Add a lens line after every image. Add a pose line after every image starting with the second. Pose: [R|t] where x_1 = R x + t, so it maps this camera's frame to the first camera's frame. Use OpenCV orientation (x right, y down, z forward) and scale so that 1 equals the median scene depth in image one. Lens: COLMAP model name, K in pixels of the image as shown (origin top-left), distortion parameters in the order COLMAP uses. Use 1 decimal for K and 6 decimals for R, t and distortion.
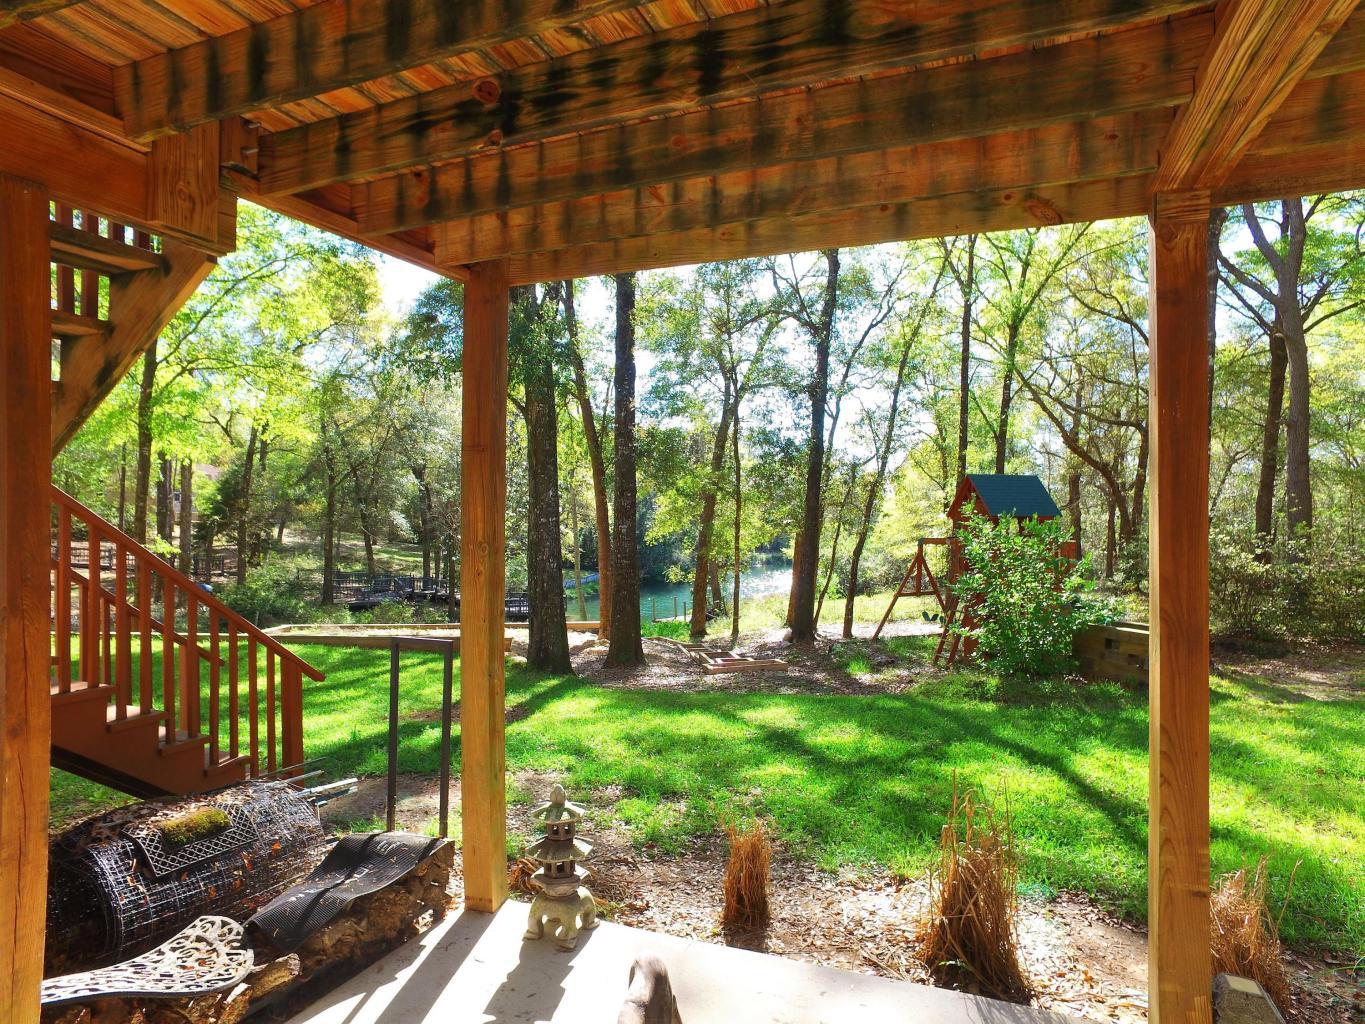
lens RADIAL K [[794.1, 0, 684.5], [0, 794.1, 507.0], [0, 0, 1]] dist [-0.117066, 0.087930]
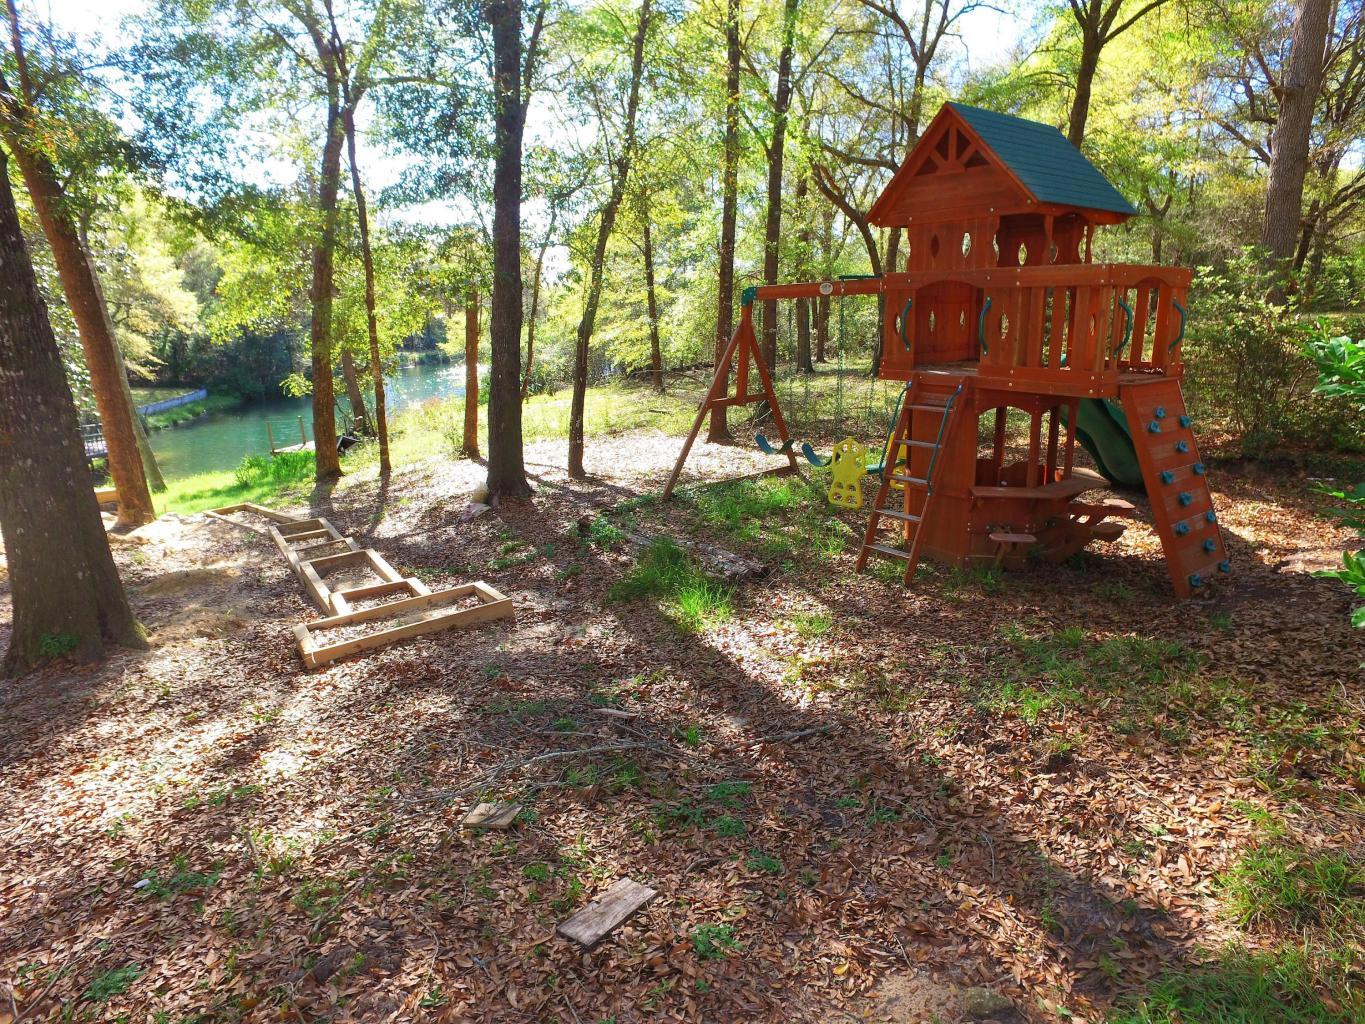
lens RADIAL K [[794.1, 0, 684.5], [0, 794.1, 507.0], [0, 0, 1]] dist [-0.117066, 0.087930]
pose [[0.909254, -0.124035, 0.397331, 0.026635], [0.019233, 0.966069, 0.257566, 0.023400], [-0.415796, -0.226551, 0.880788, 0.295332]]
